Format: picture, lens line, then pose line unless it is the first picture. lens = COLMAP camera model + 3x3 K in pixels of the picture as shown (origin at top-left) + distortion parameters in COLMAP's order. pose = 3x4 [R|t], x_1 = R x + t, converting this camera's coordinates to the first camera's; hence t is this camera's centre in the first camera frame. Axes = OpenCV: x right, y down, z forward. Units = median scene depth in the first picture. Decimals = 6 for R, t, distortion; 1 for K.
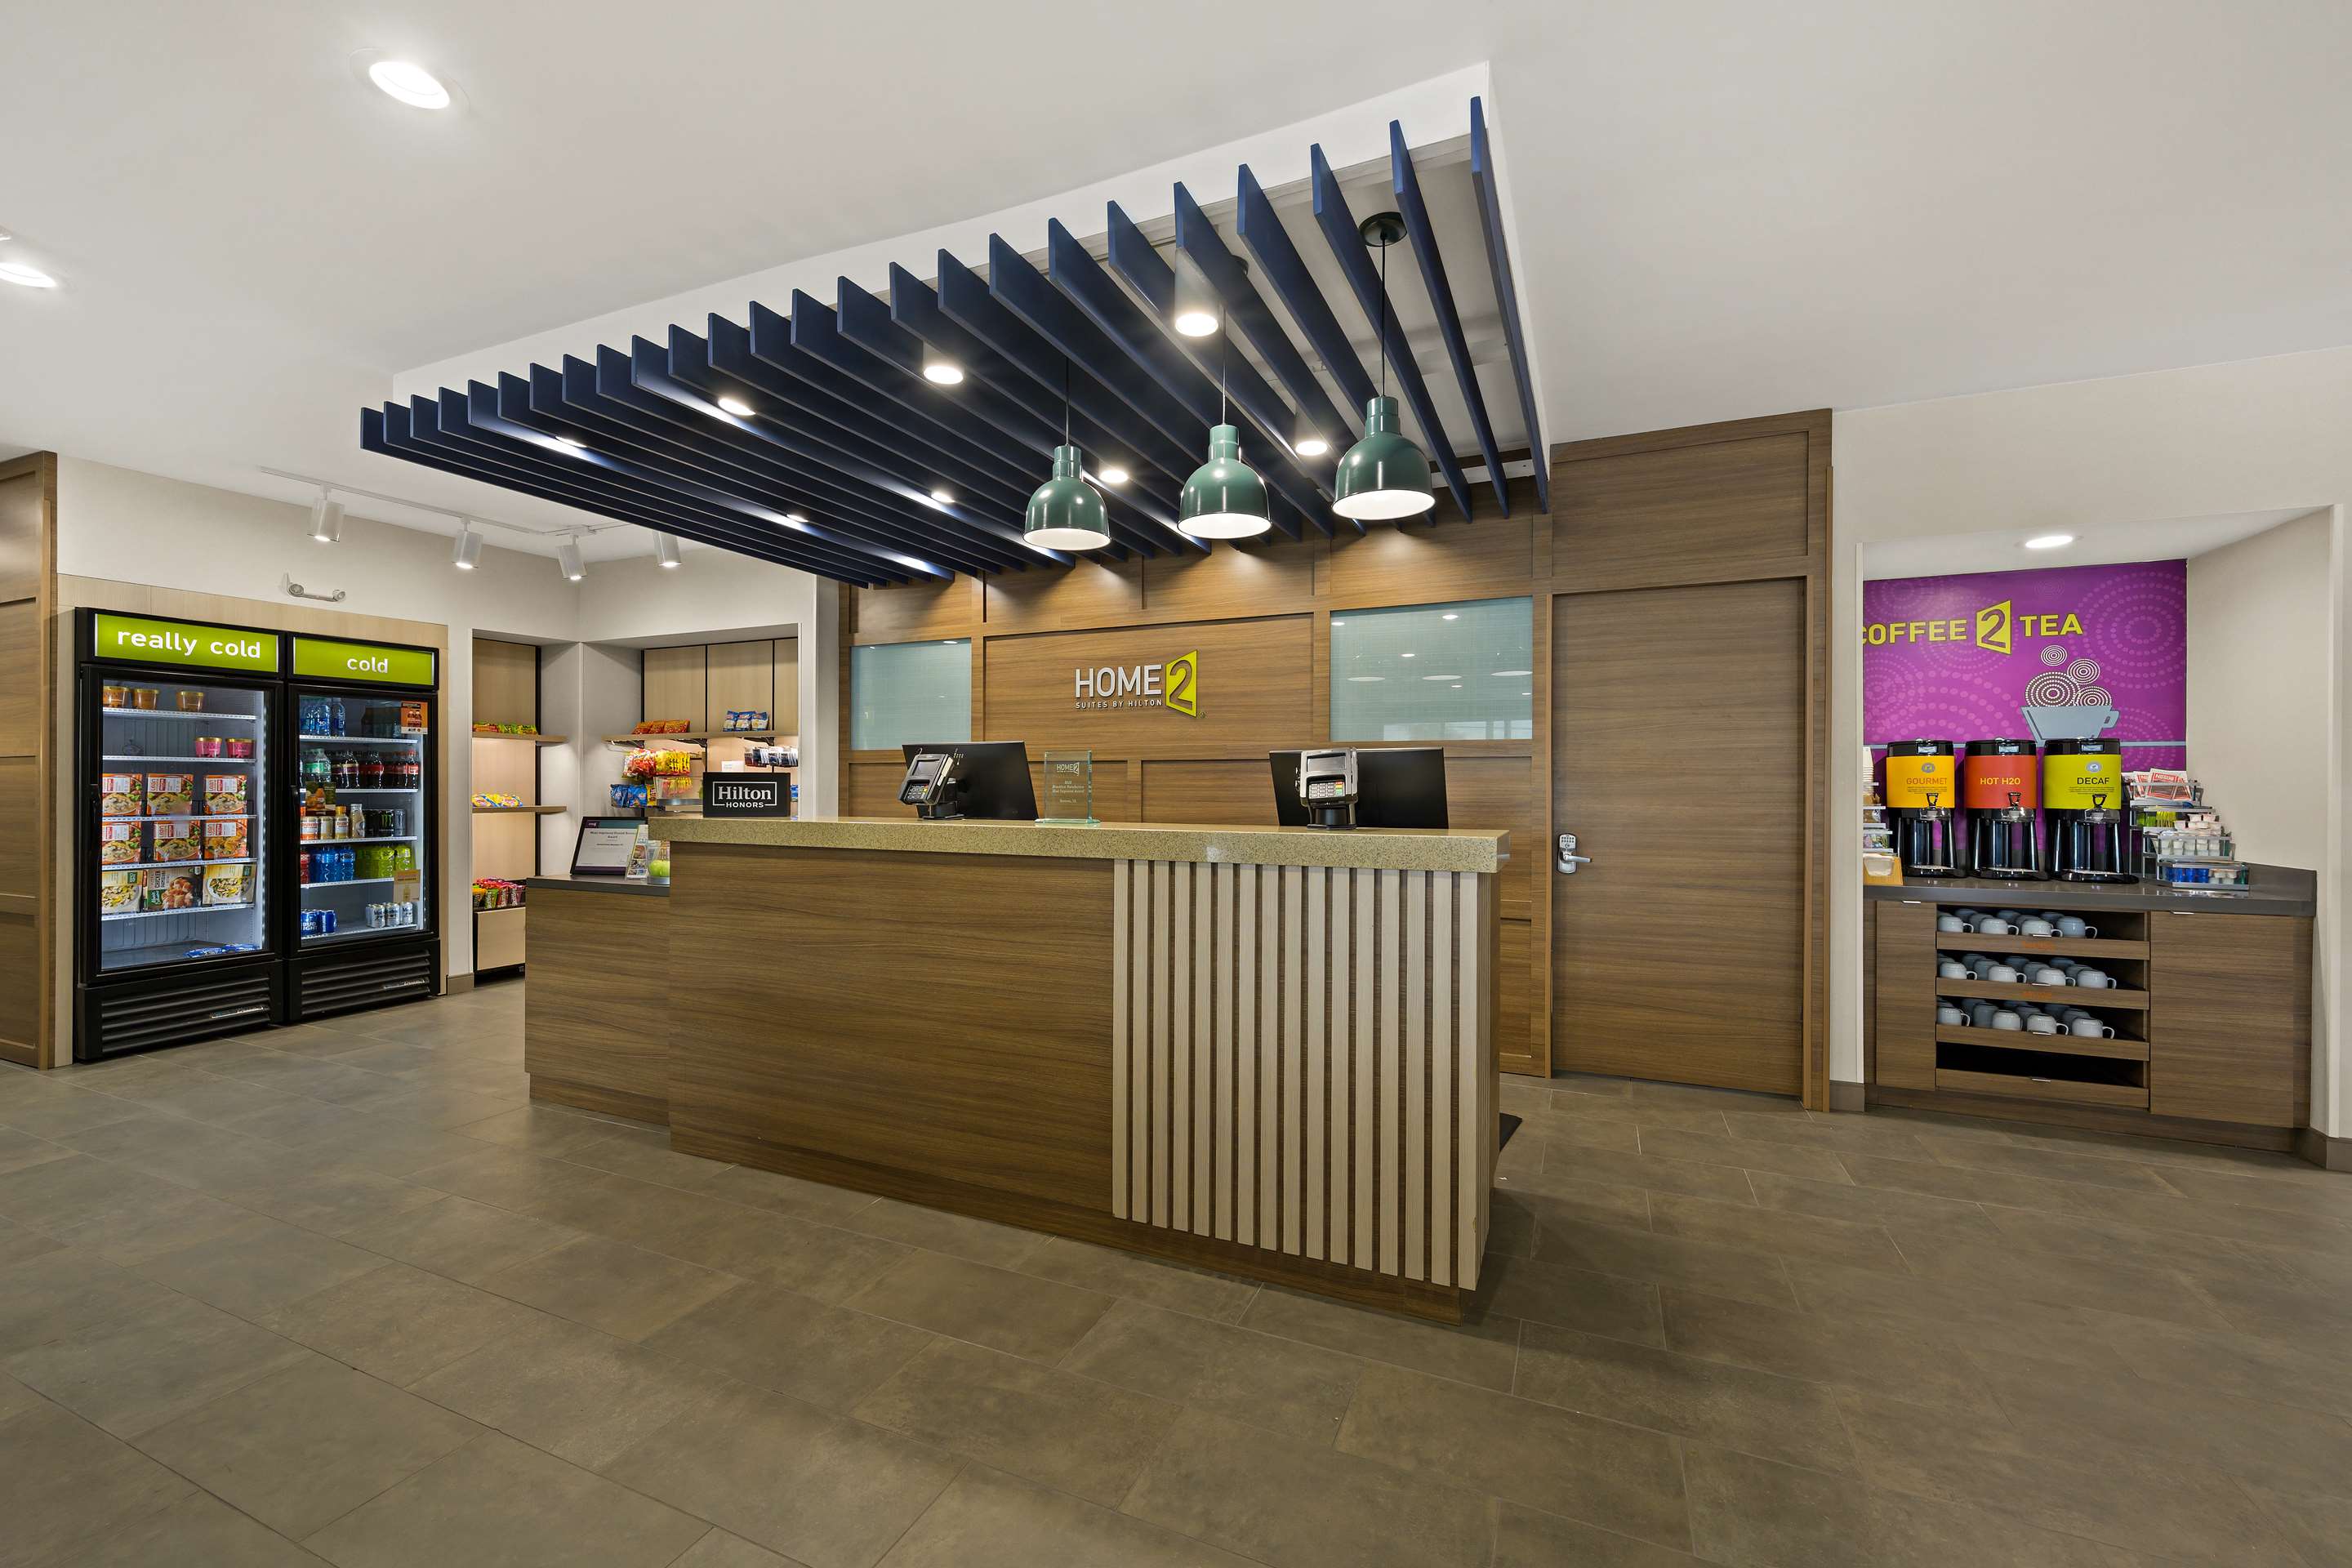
lens RADIAL K [[945.8, 0, 1176.0], [0, 945.8, 784.0], [0, 0, 1]] dist [0.001150, 0.000328]
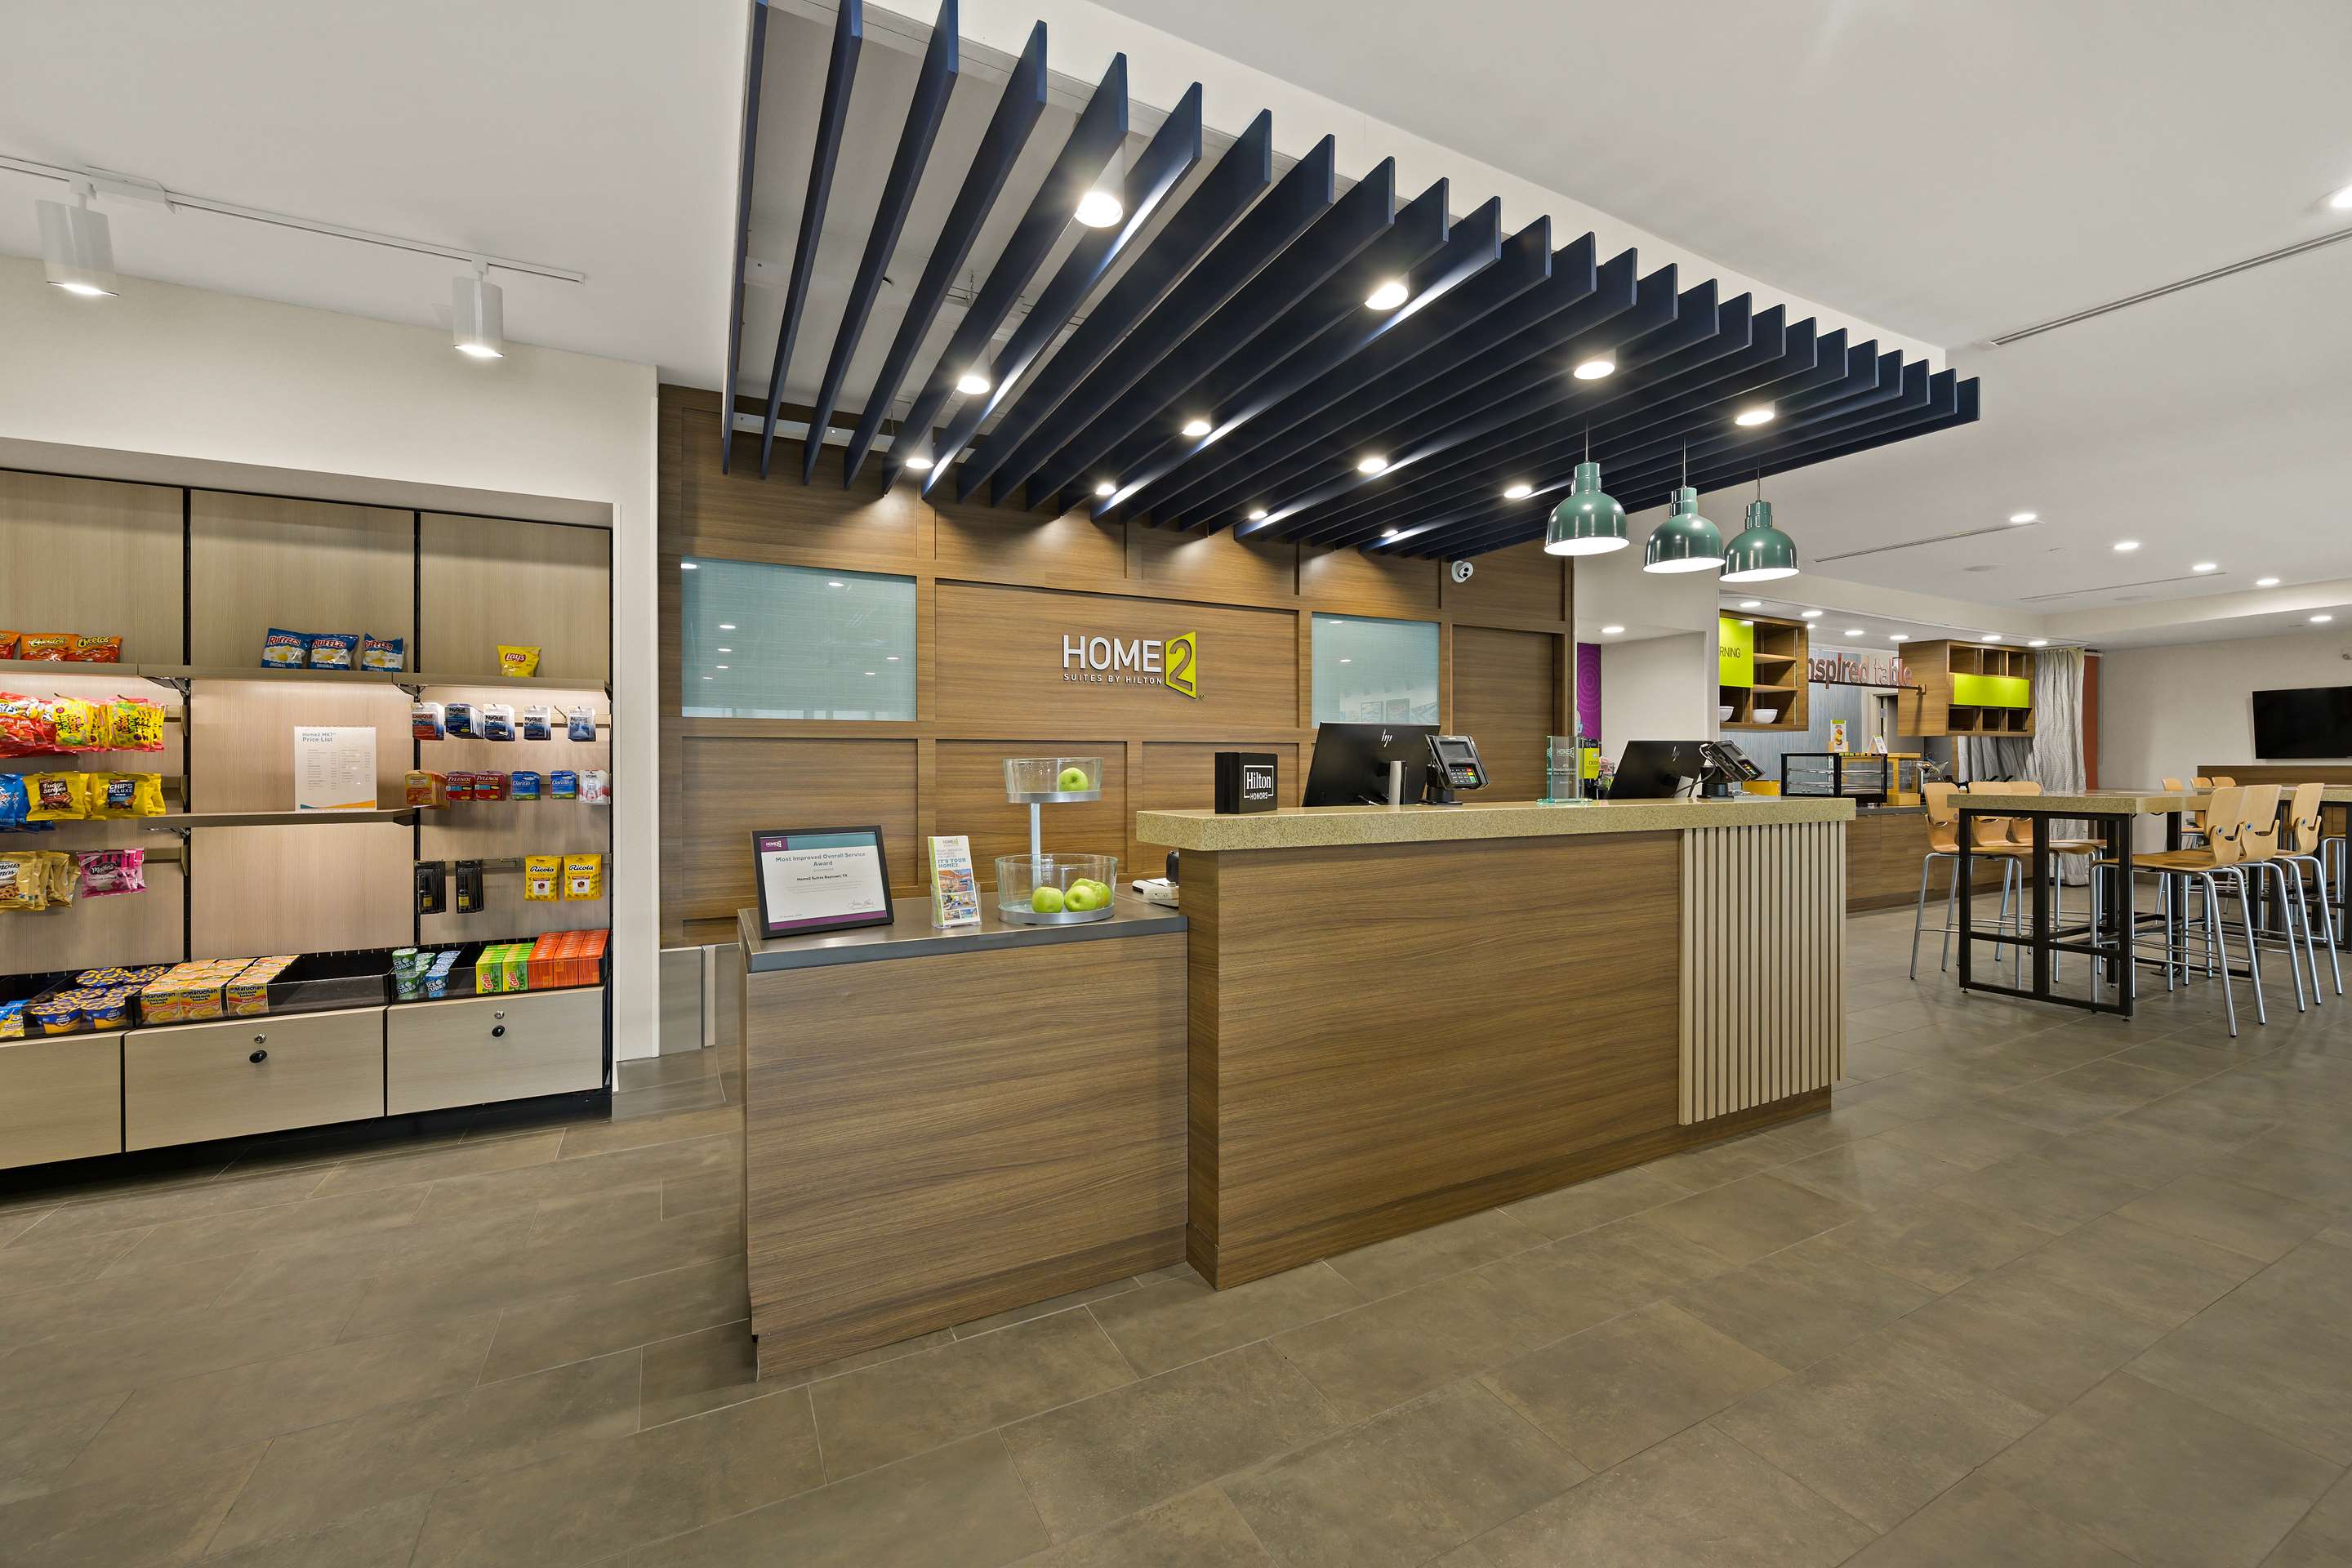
lens RADIAL K [[934.3, 0, 1173.5], [0, 934.3, 765.4], [0, 0, 1]] dist [-0.000766, -0.000027]
pose [[0.629706, -0.003282, 0.776827, -0.924528], [0.003720, 0.999992, 0.001209, -0.003239], [-0.776825, 0.002129, 0.629713, 0.499429]]
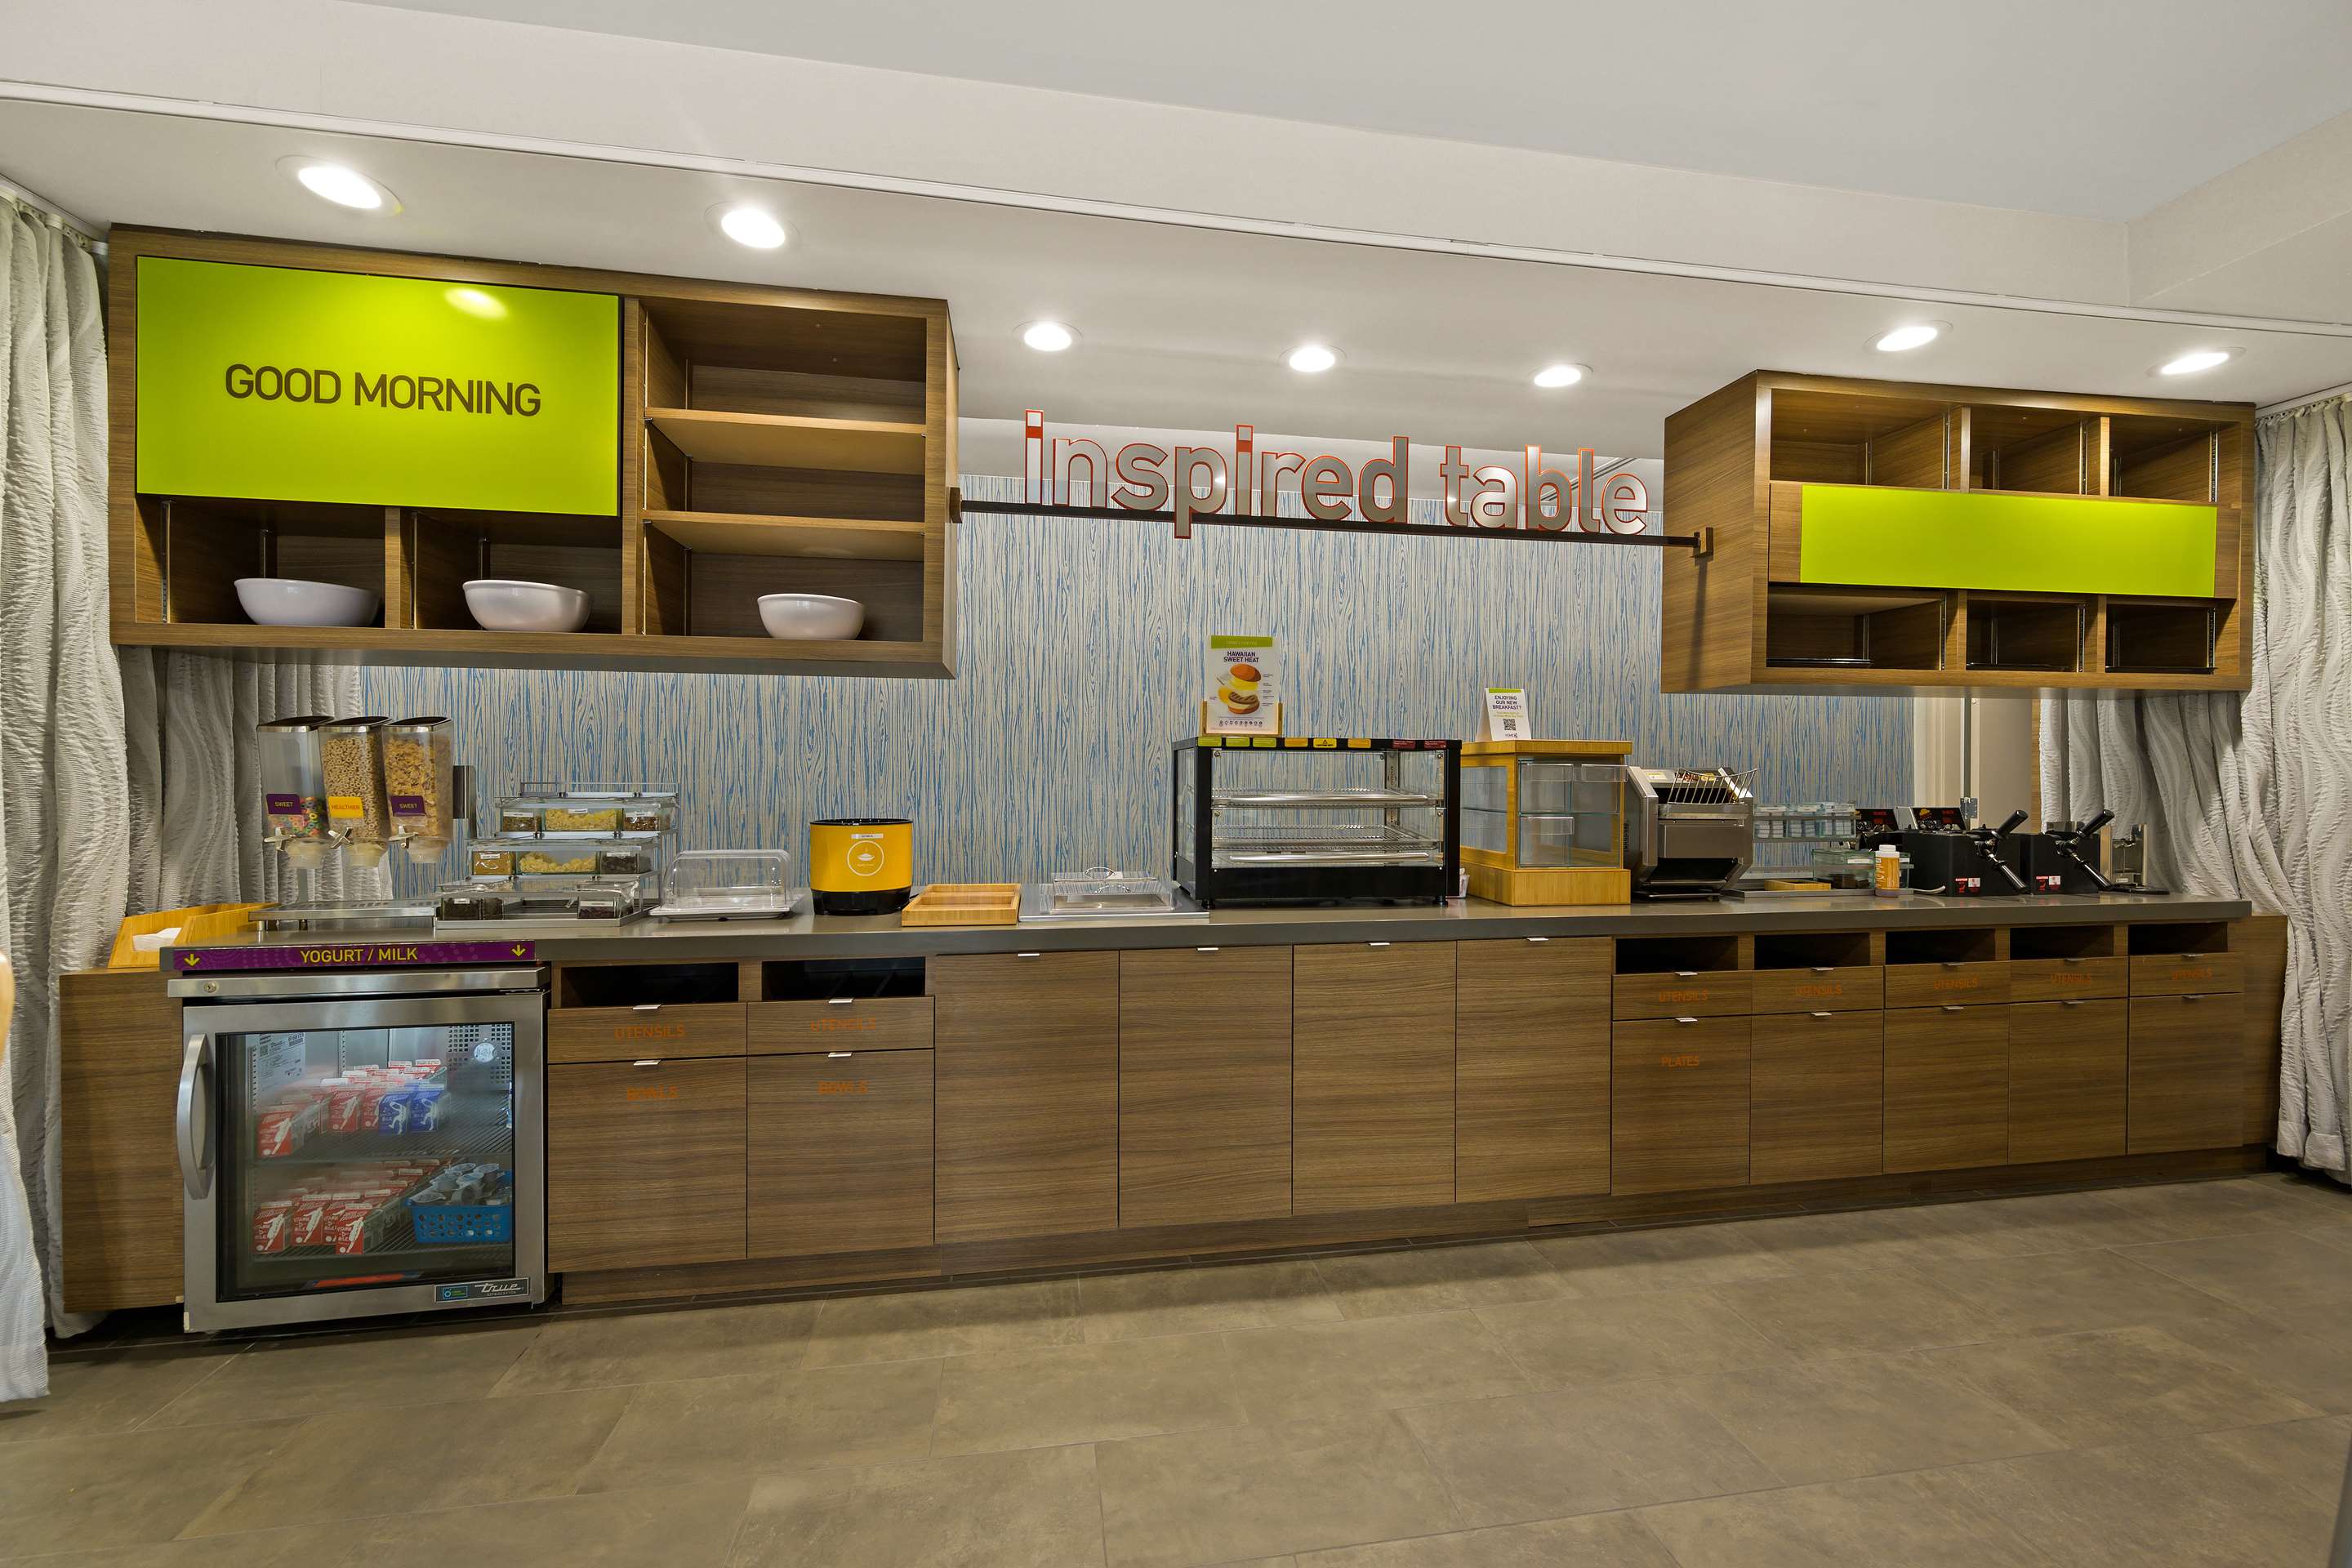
lens RADIAL K [[936.7, 0, 1179.9], [0, 936.7, 779.0], [0, 0, 1]] dist [-0.001190, -0.000203]
pose [[0.841960, -0.000387, 0.539540, 1.343128], [-0.001308, 0.999995, 0.002759, 0.004485], [-0.539539, -0.003029, 0.841955, 0.097835]]
